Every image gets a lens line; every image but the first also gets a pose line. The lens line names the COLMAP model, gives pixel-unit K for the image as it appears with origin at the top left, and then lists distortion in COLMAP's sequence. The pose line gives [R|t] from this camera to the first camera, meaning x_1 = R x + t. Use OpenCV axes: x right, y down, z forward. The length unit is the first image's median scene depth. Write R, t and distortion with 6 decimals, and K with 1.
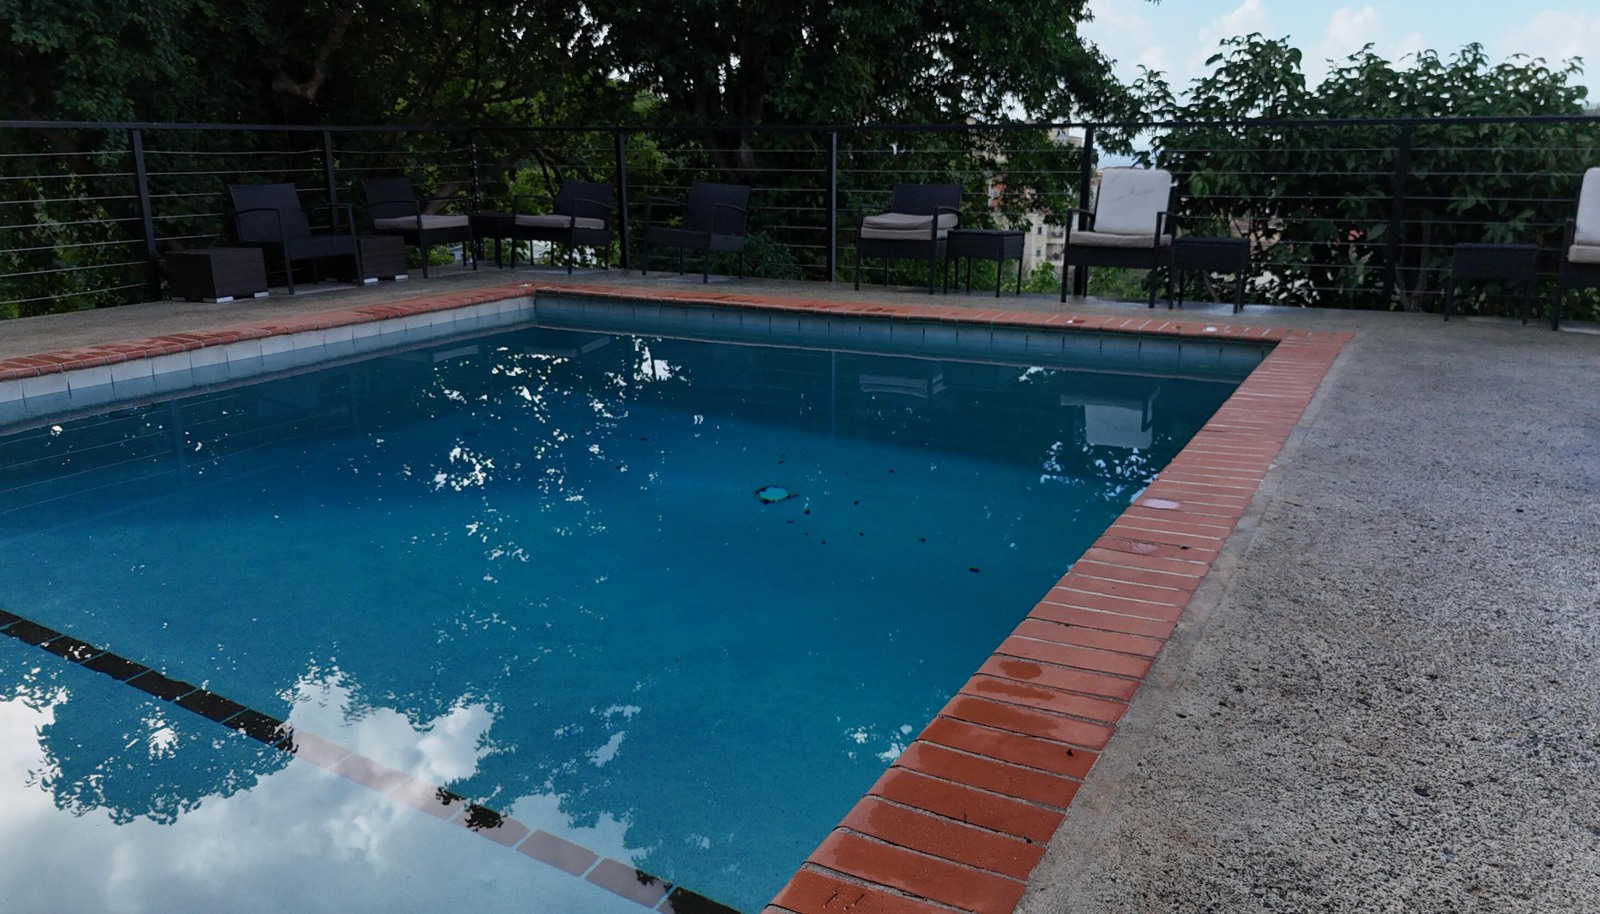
lens RADIAL K [[1225.0, 0, 800.0], [0, 1225.0, 457.0], [0, 0, 1]] dist [0.044072, -0.003459]
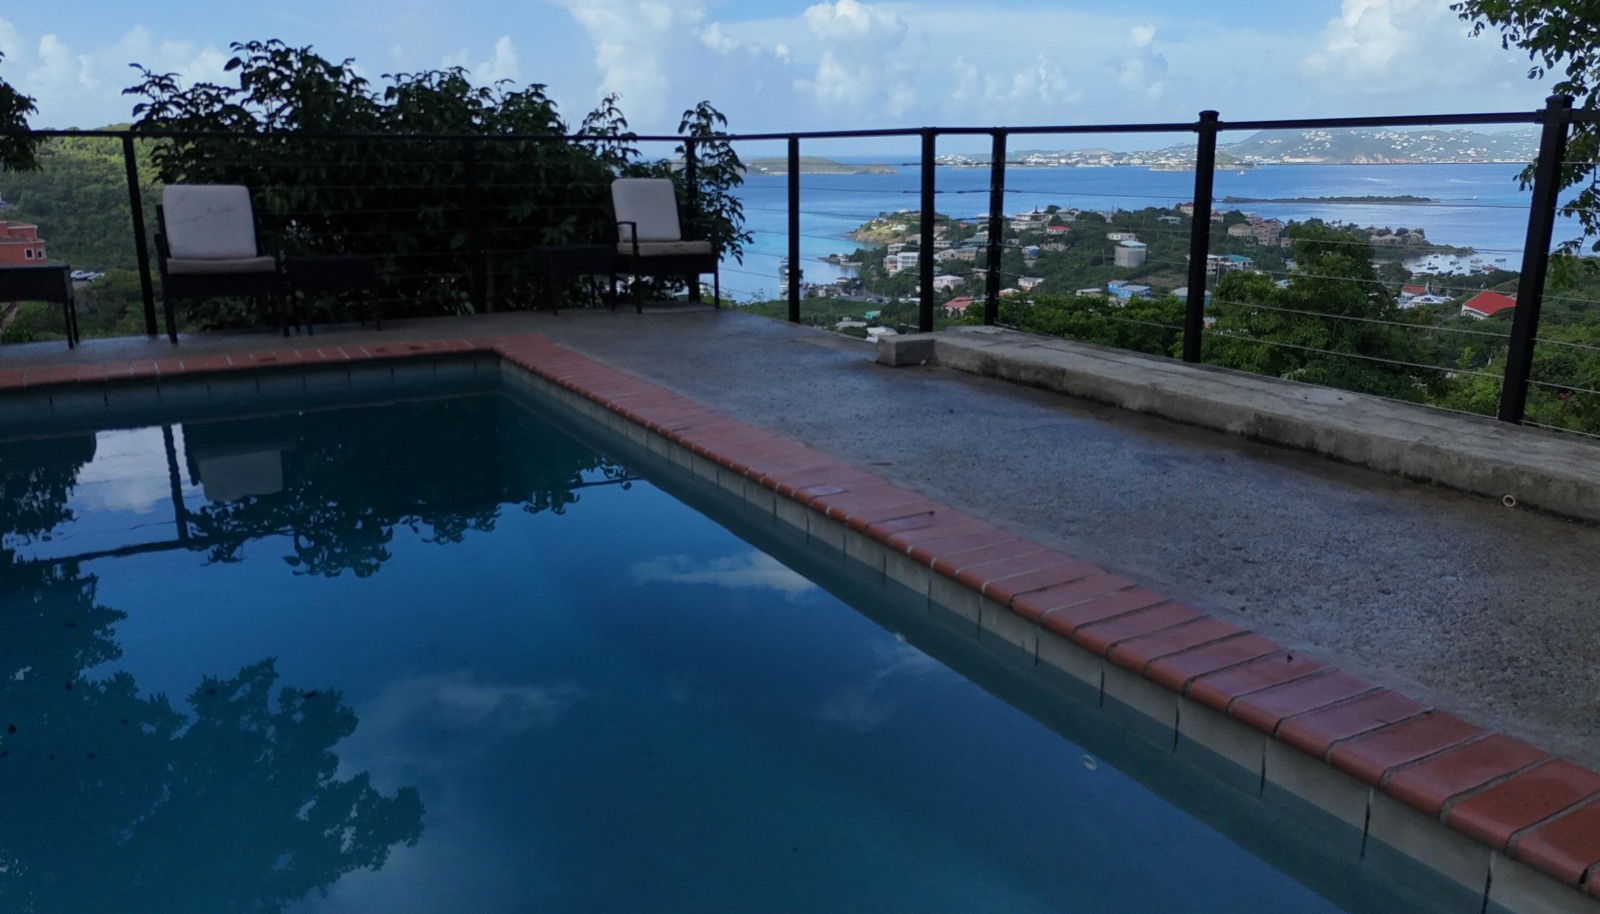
lens RADIAL K [[1225.0, 0, 800.0], [0, 1225.0, 457.0], [0, 0, 1]] dist [0.044072, -0.003459]
pose [[0.542270, -0.205037, 0.814802, -0.270747], [0.214282, 0.971448, 0.101845, -0.047771], [-0.812420, 0.119369, 0.570723, 0.187853]]
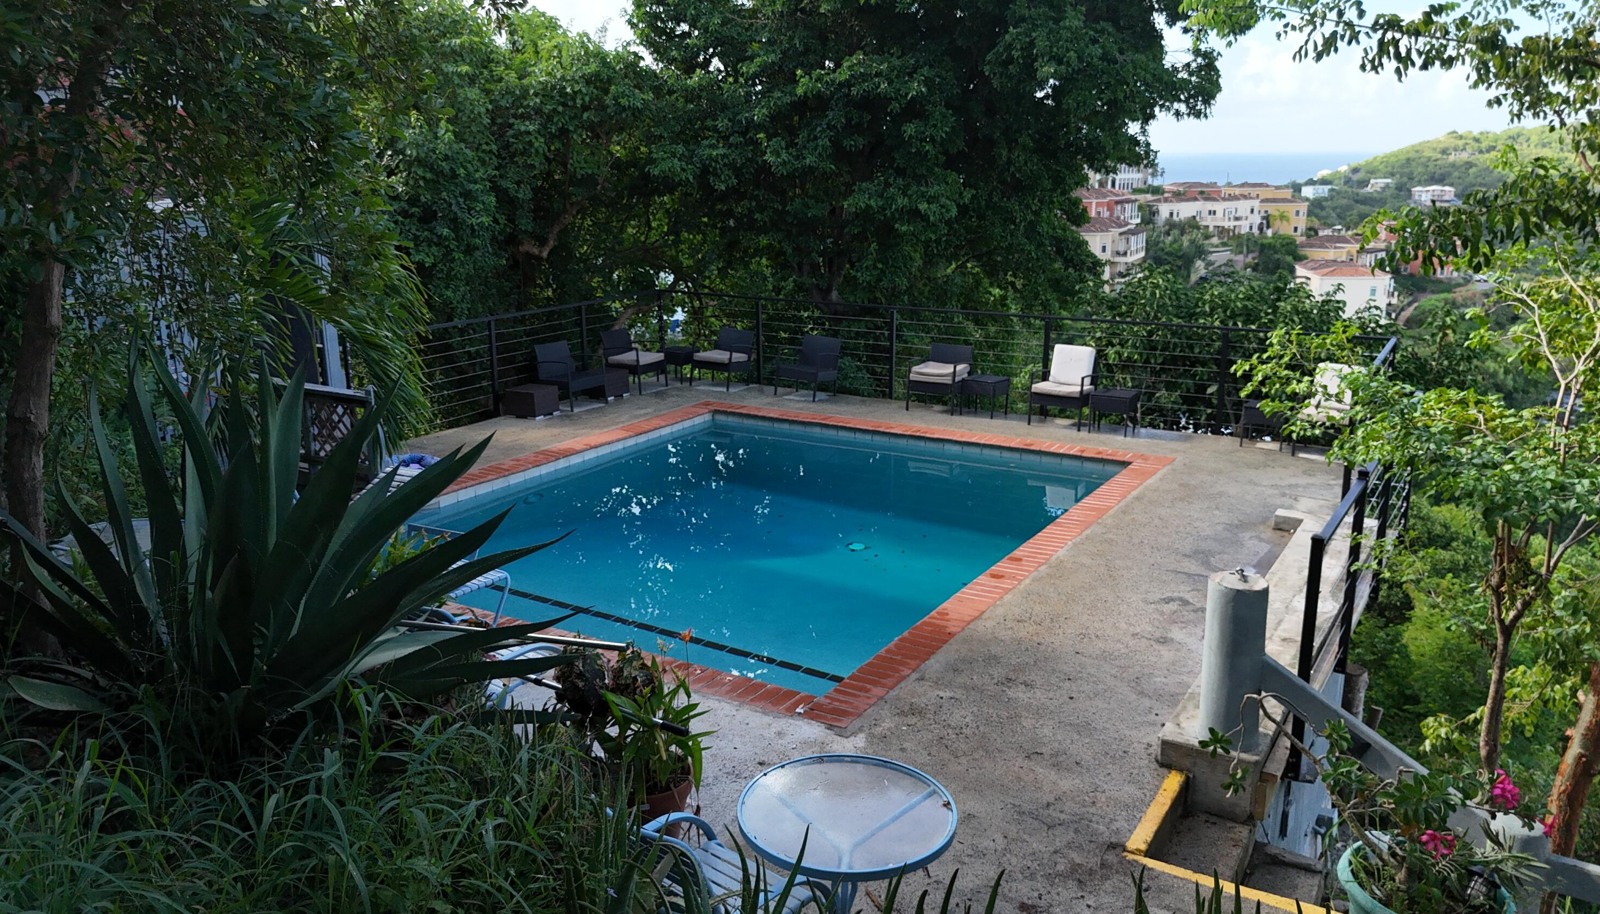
lens RADIAL K [[1216.0, 0, 800.0], [0, 1216.0, 457.0], [0, 0, 1]] dist [0.071055, -0.061090]
pose [[0.998533, 0.014849, -0.052064, -0.012256], [-0.015243, 0.999858, -0.007168, -0.068091], [0.051950, 0.007951, 0.998618, -0.715280]]
